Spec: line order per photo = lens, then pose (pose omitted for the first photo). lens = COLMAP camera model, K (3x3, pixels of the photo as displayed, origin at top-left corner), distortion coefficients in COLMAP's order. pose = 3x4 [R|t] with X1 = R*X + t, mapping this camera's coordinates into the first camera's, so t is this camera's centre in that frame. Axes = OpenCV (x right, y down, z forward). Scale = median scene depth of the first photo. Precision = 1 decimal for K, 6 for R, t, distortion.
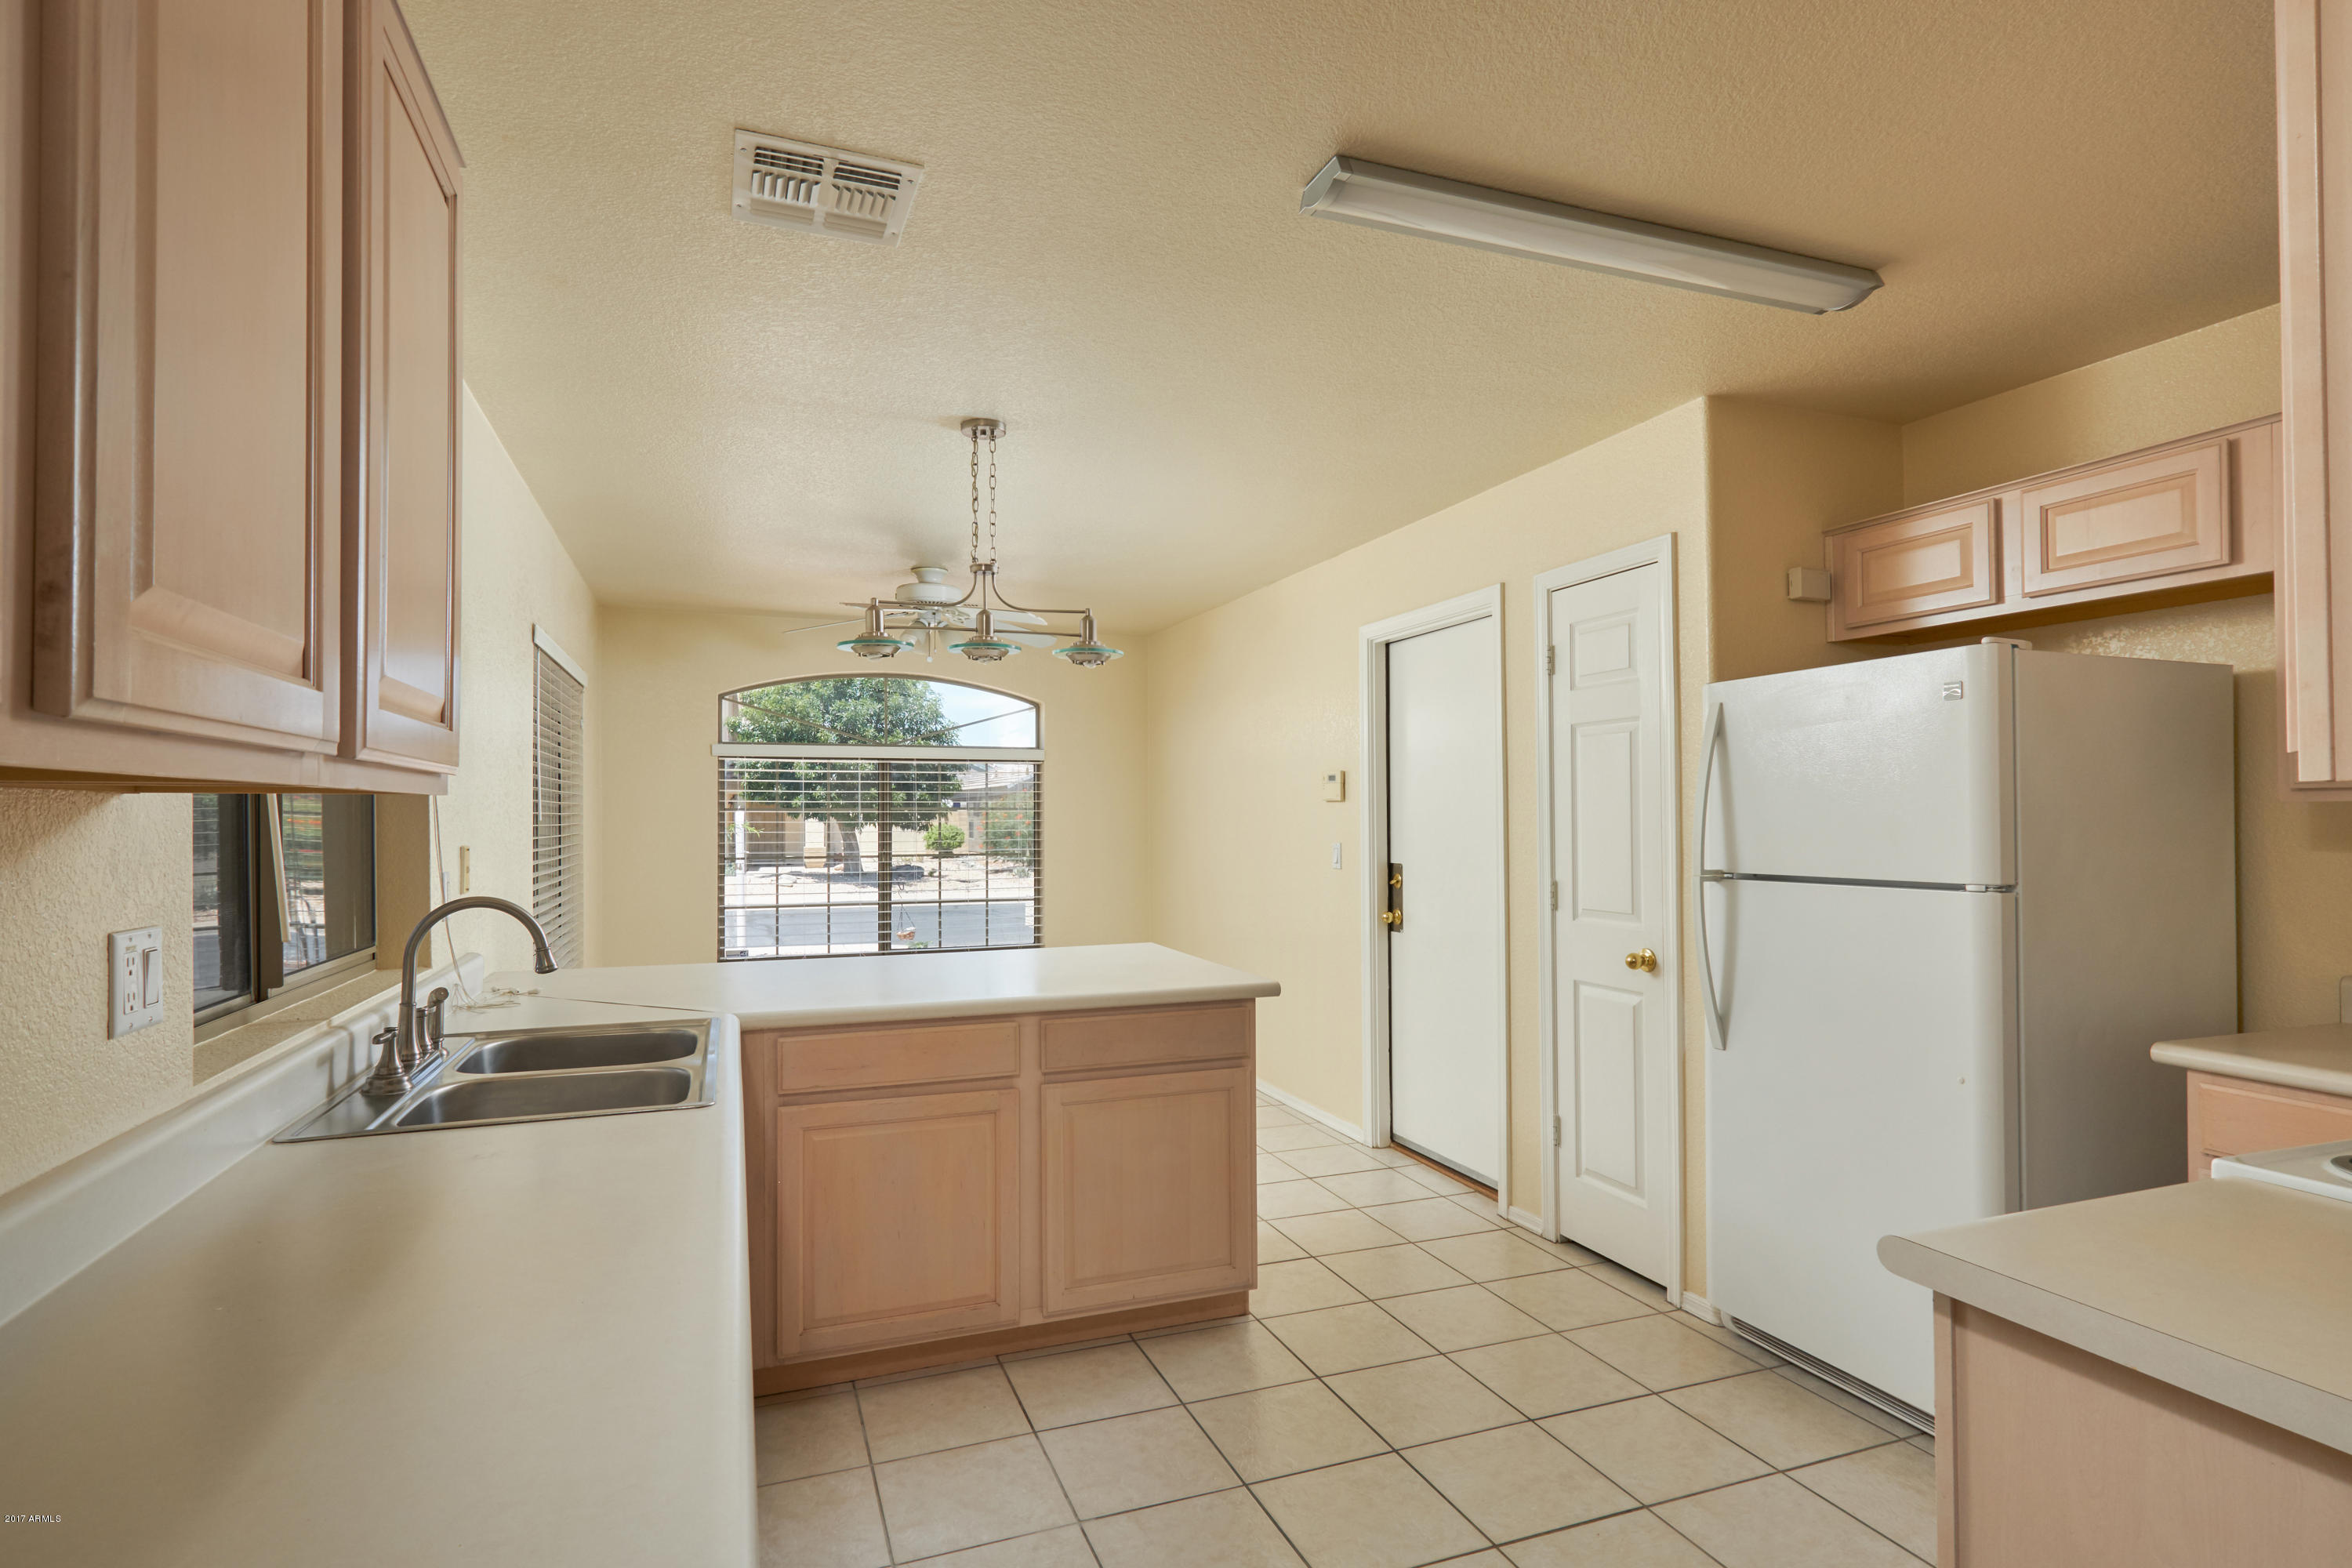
lens RADIAL K [[1160.8, 0, 1171.7], [0, 1160.8, 797.4], [0, 0, 1]] dist [0.006167, 0.000937]
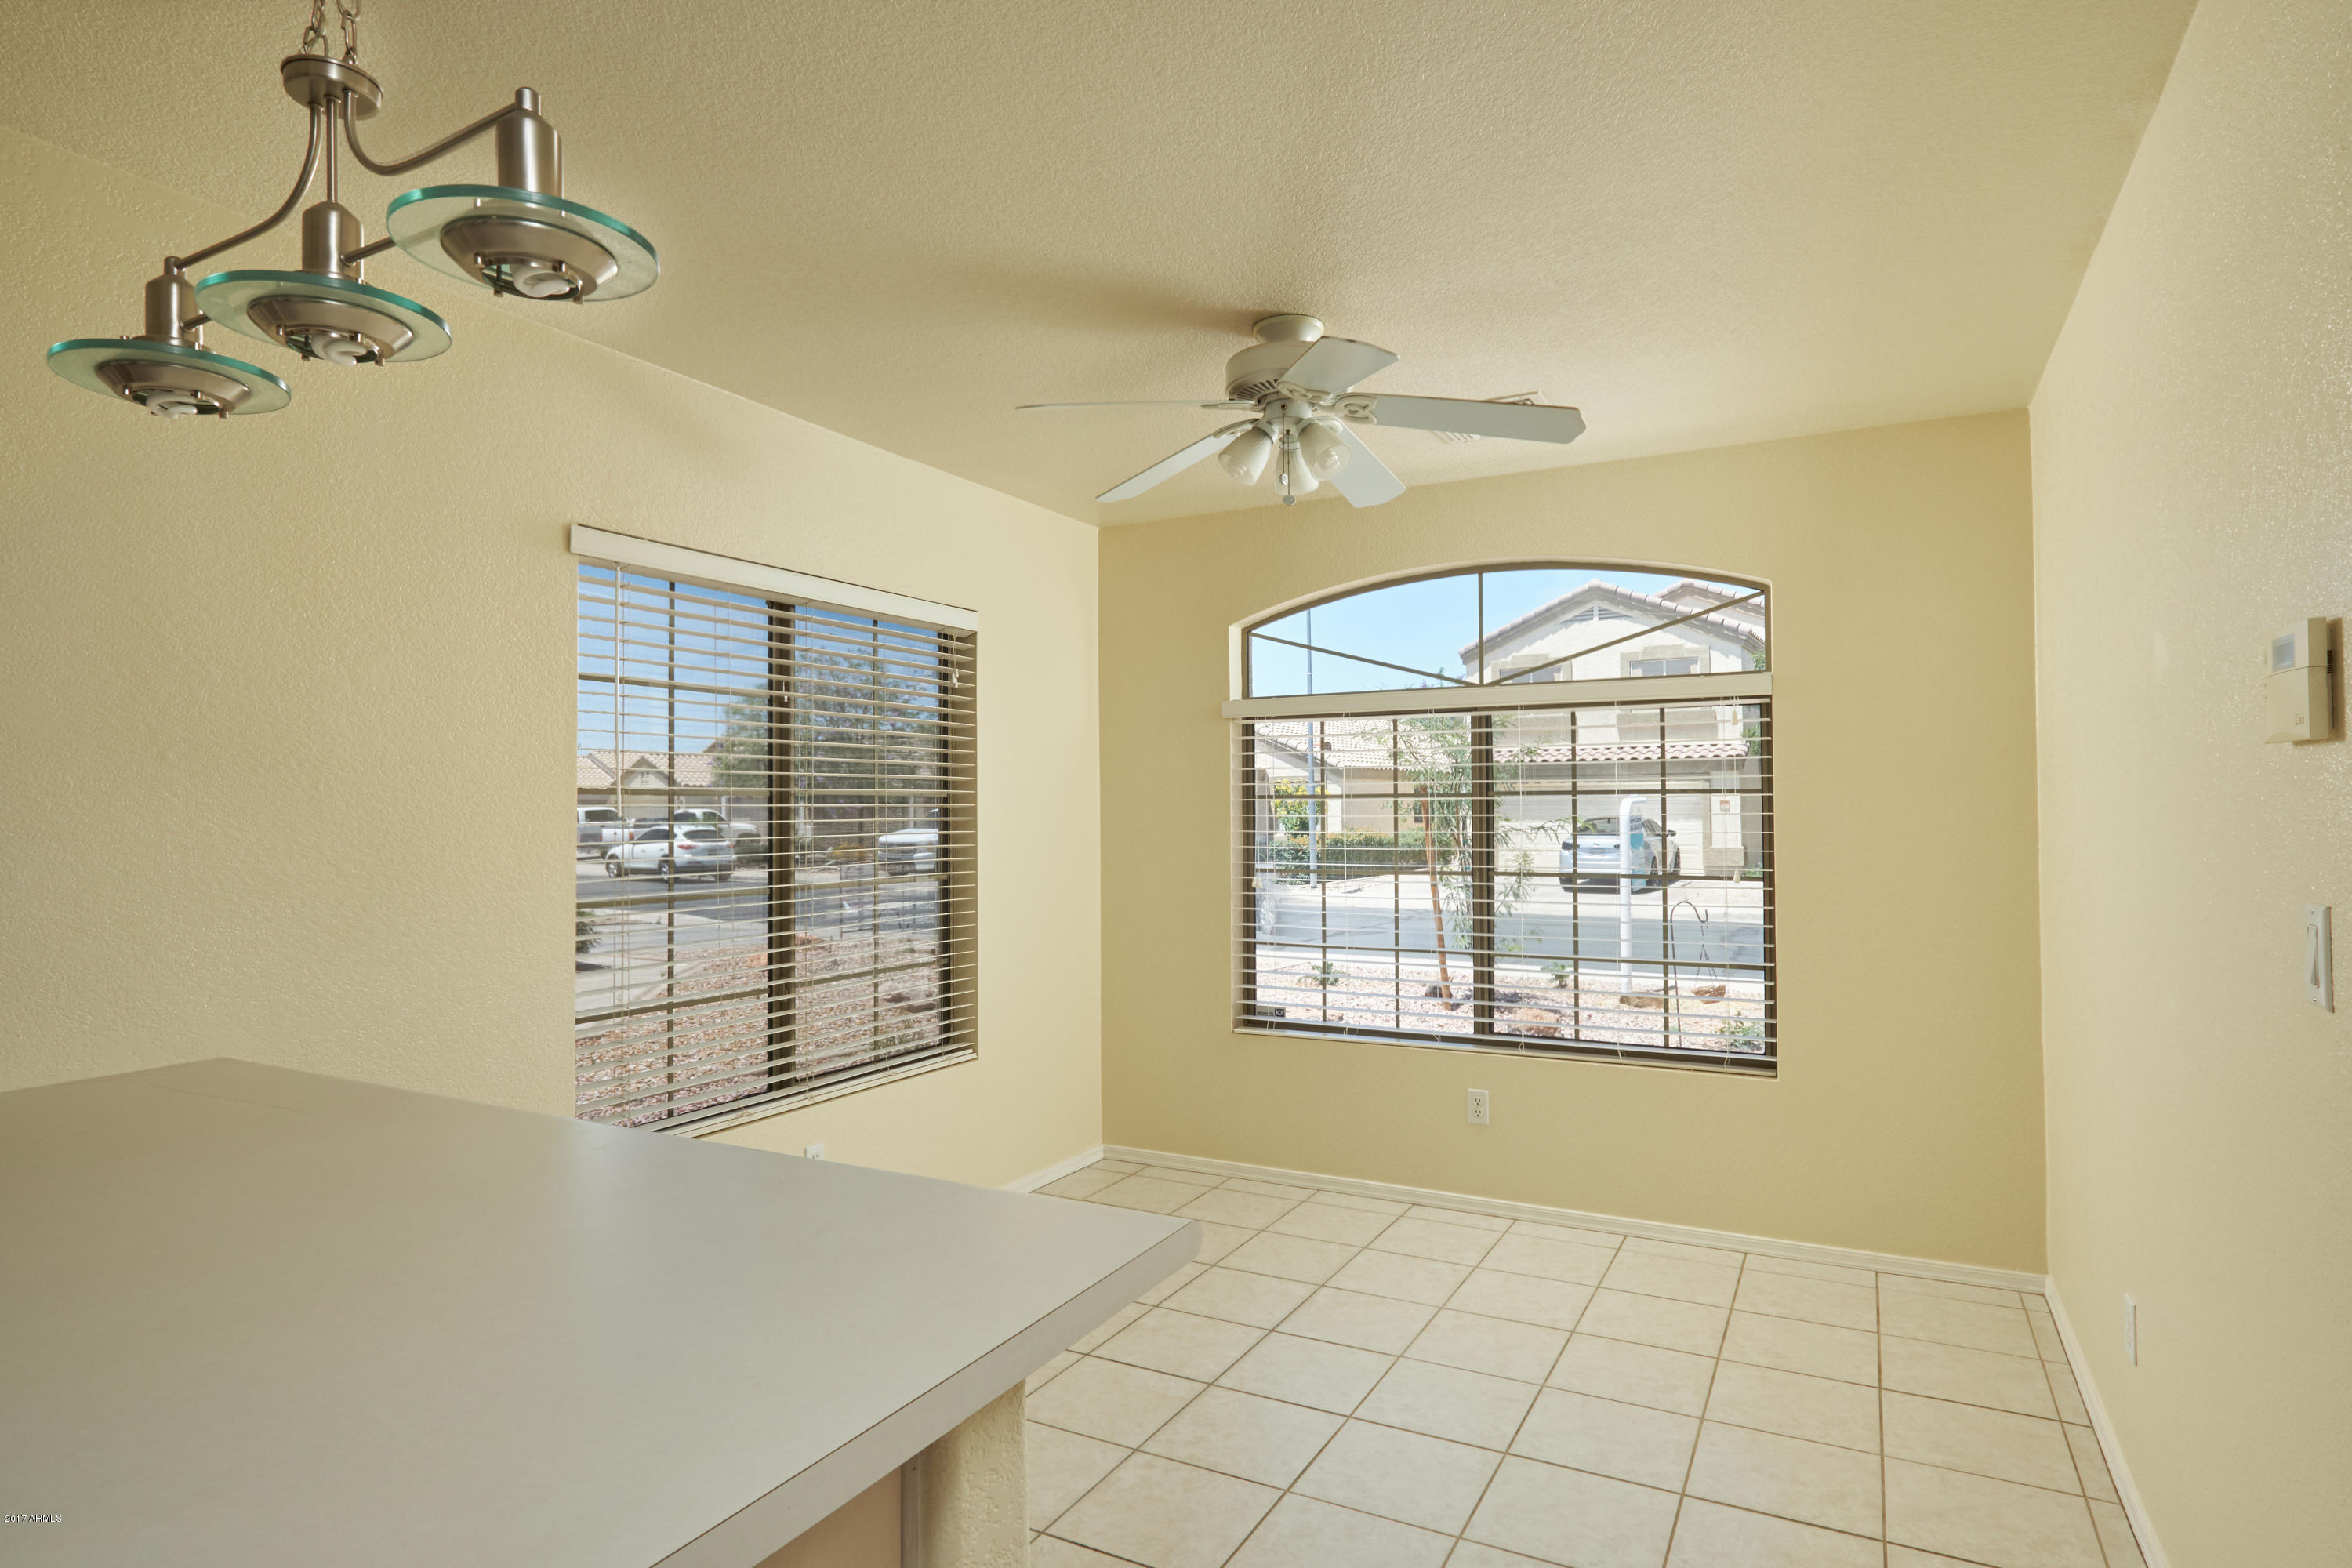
lens RADIAL K [[1265.7, 0, 1175.7], [0, 1265.7, 788.4], [0, 0, 1]] dist [-0.001283, -0.000074]
pose [[0.650274, -0.014396, -0.759563, 0.141444], [0.014128, 0.999877, -0.006856, 0.008978], [0.759568, -0.006272, 0.650398, 0.464266]]
